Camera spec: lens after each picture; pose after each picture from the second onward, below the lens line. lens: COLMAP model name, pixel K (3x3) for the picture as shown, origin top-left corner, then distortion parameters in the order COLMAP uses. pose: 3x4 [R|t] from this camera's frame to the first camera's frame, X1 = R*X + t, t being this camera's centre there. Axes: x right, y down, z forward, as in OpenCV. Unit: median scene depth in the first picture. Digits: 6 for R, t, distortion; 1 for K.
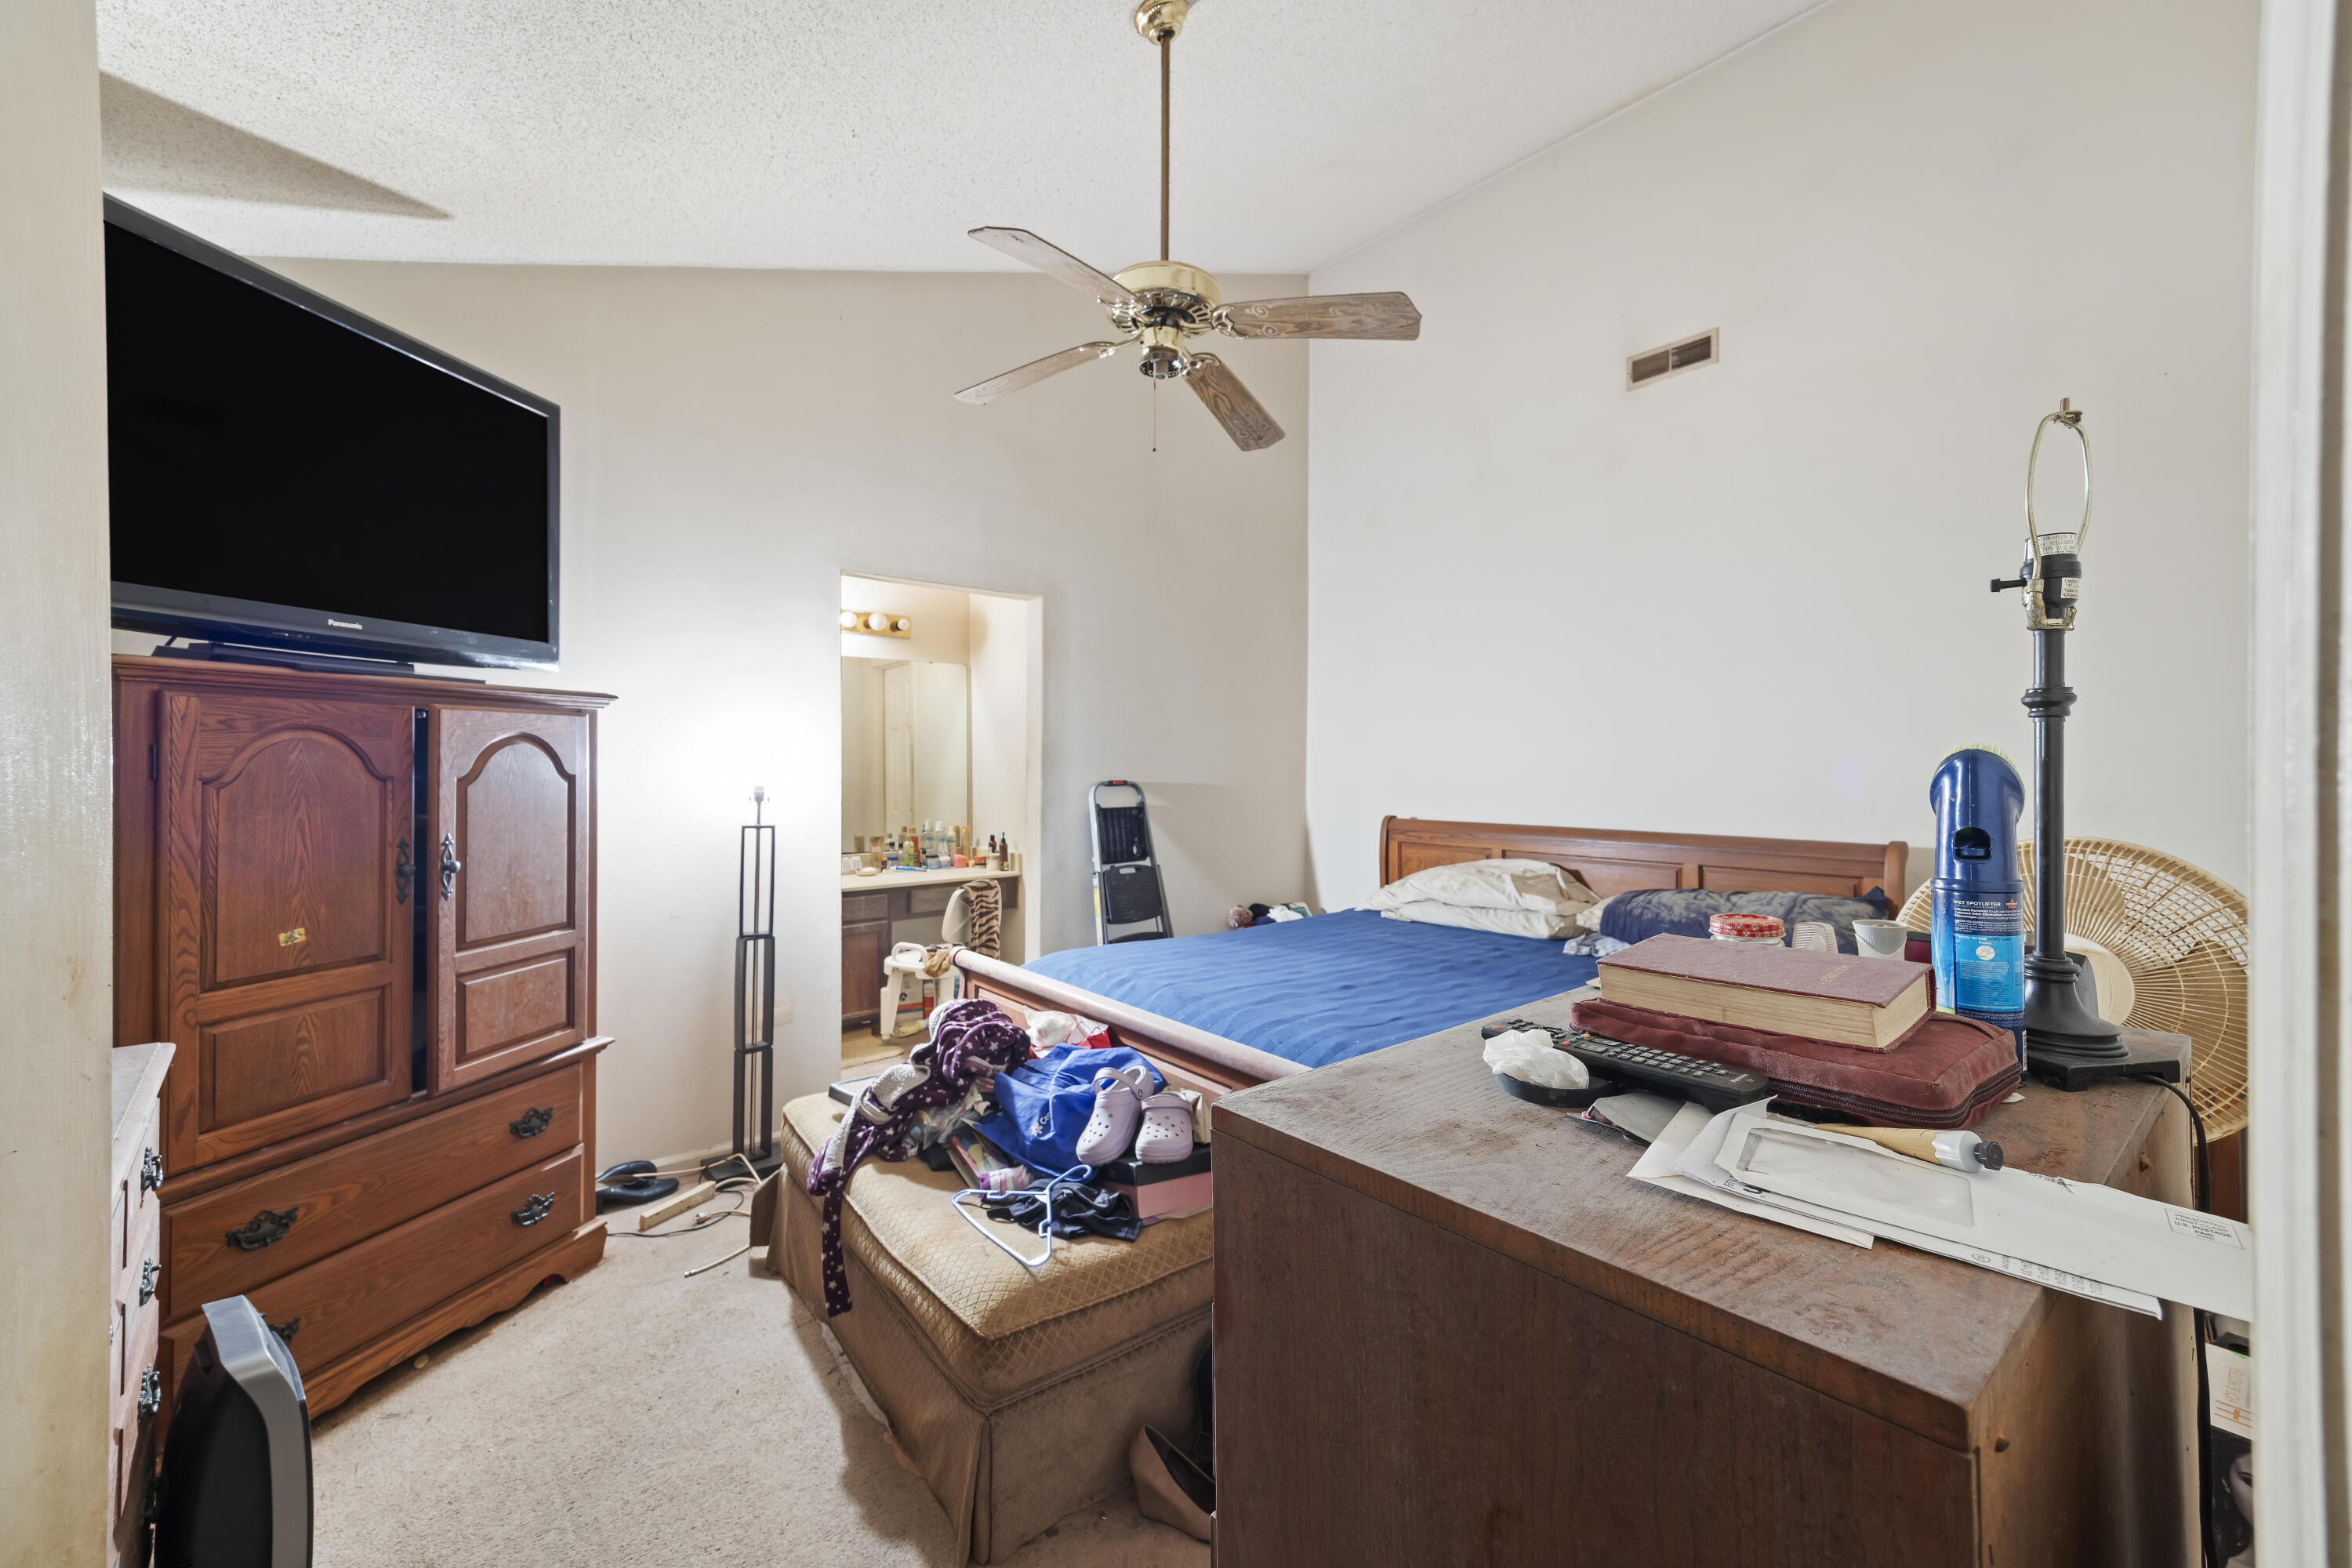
lens RADIAL K [[915.3, 0, 1177.4], [0, 915.3, 784.5], [0, 0, 1]] dist [0.000135, -0.000001]
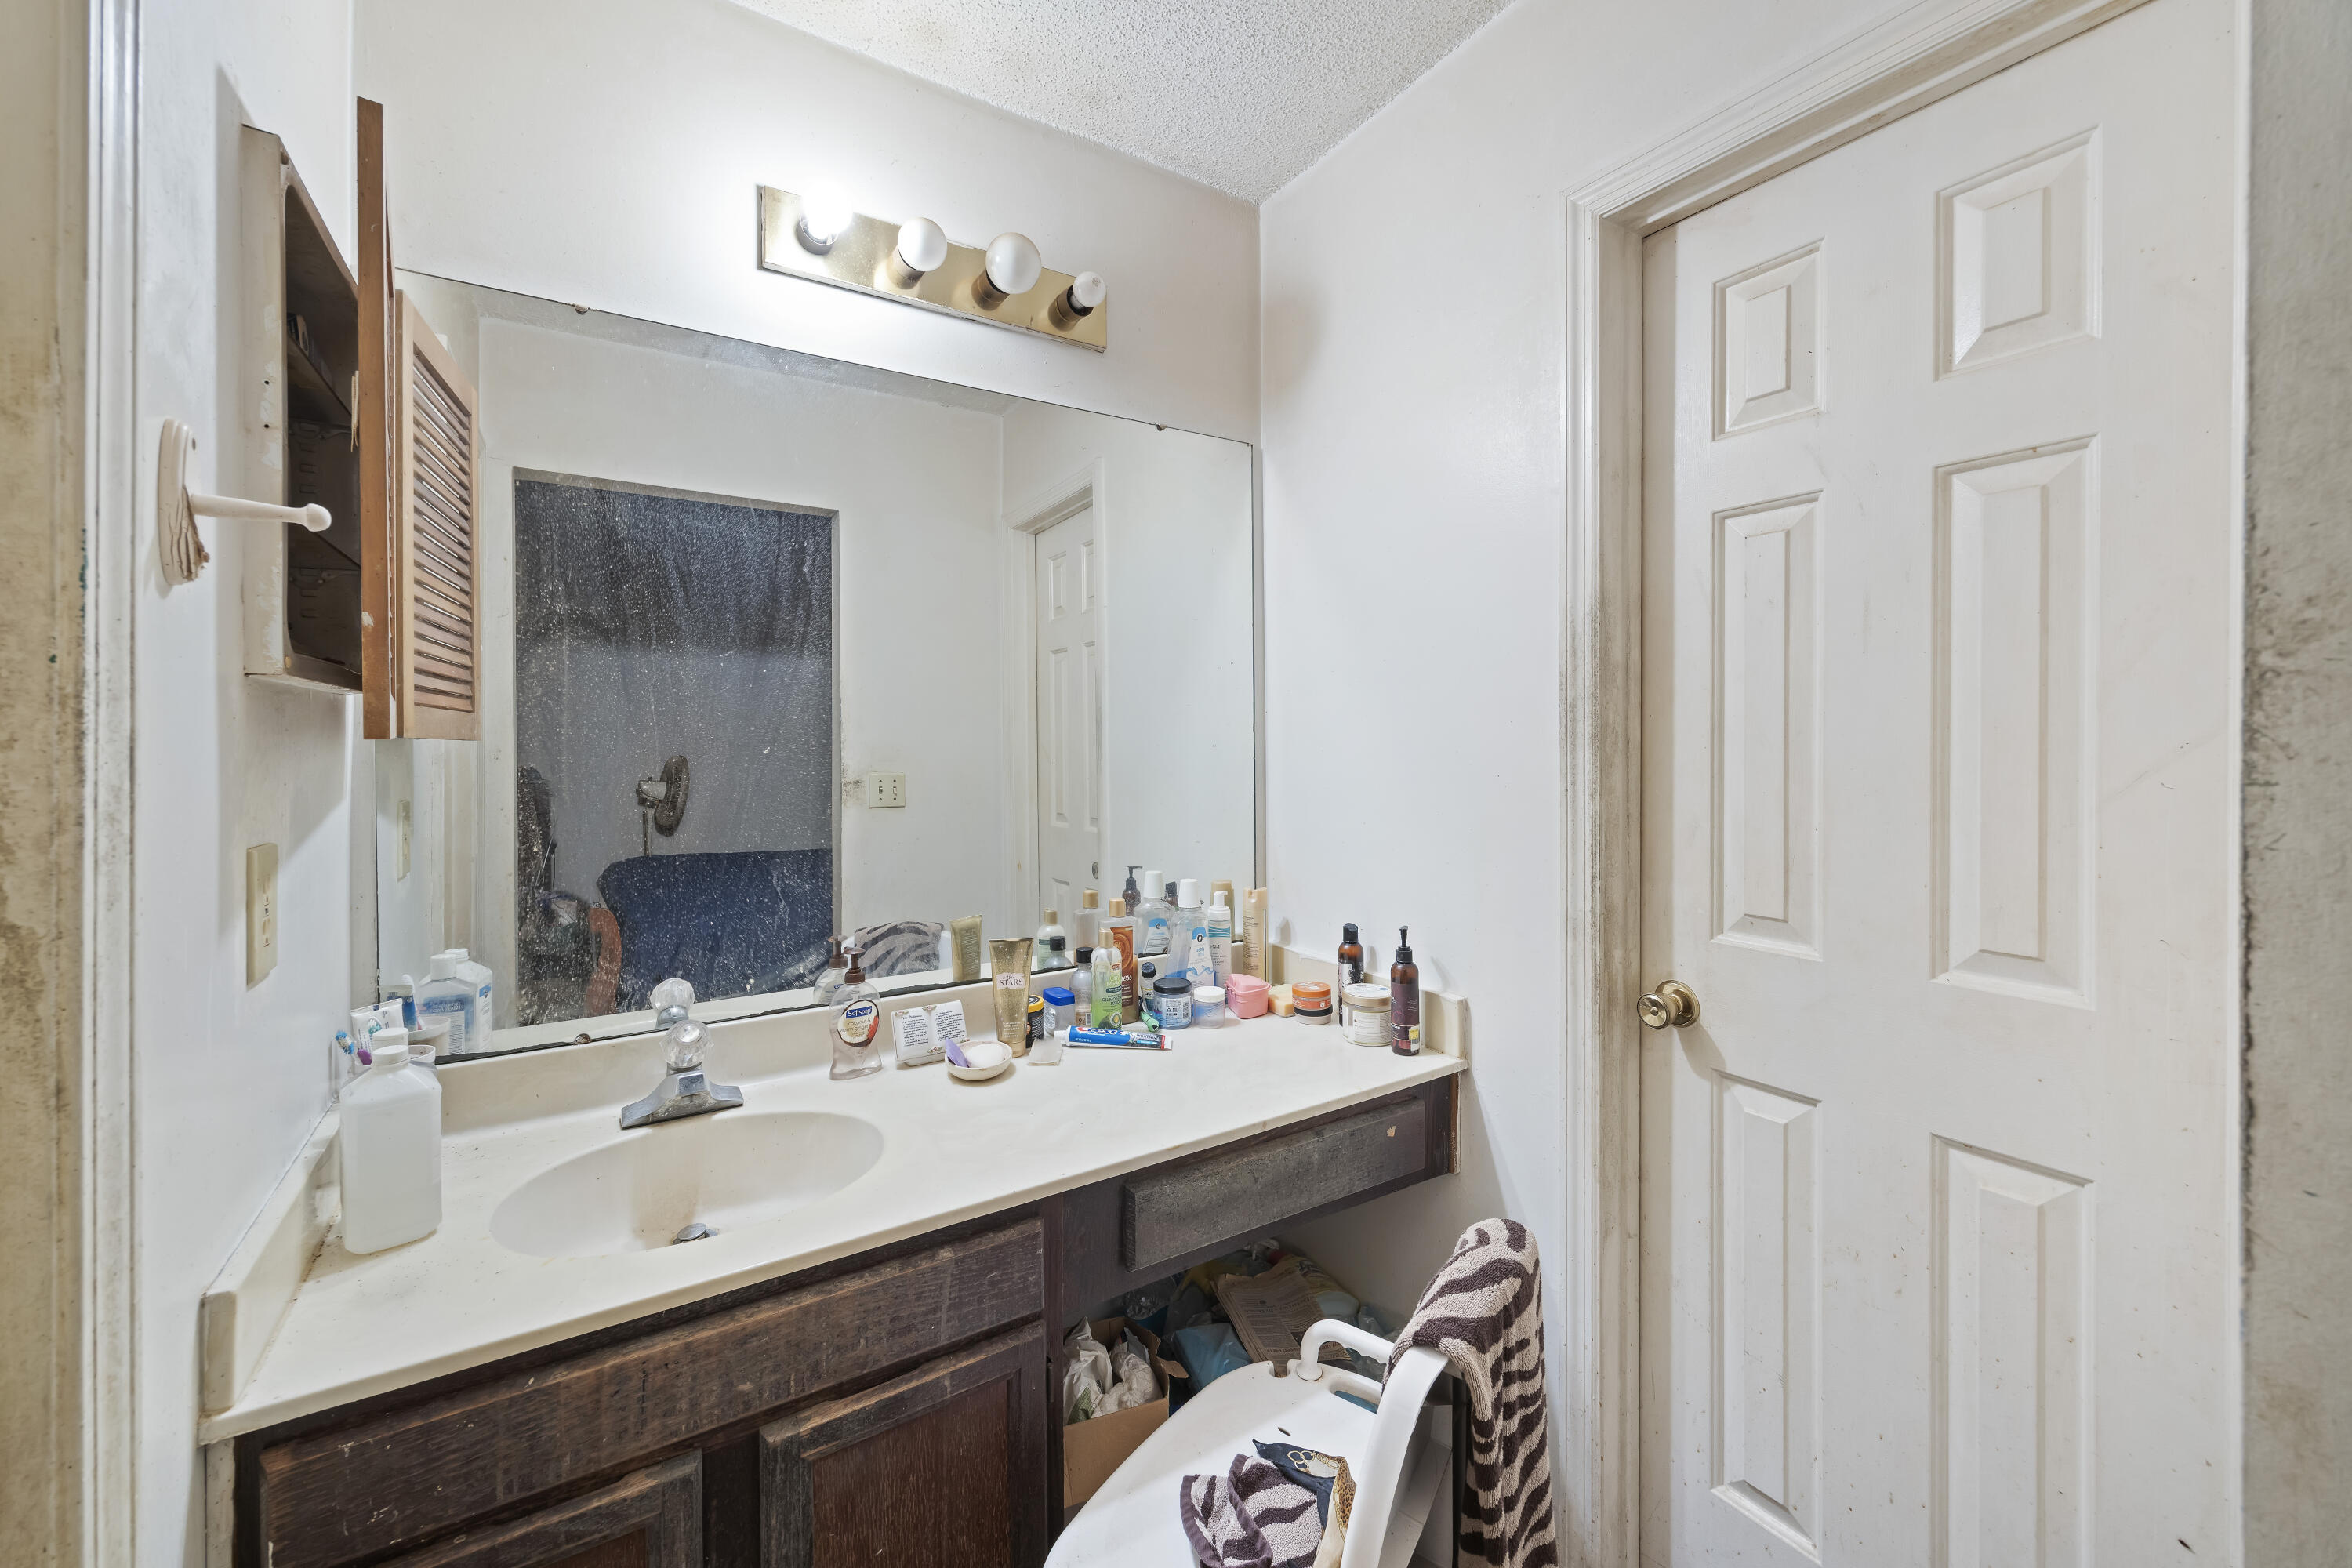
lens RADIAL K [[915.3, 0, 1178.6], [0, 915.3, 765.1], [0, 0, 1]] dist [0.000135, -0.000001]
pose [[0.987477, 0.003846, -0.157715, -0.214344], [-0.003806, 0.999993, 0.000558, -0.002971], [0.157716, 0.000049, 0.987485, 0.672879]]
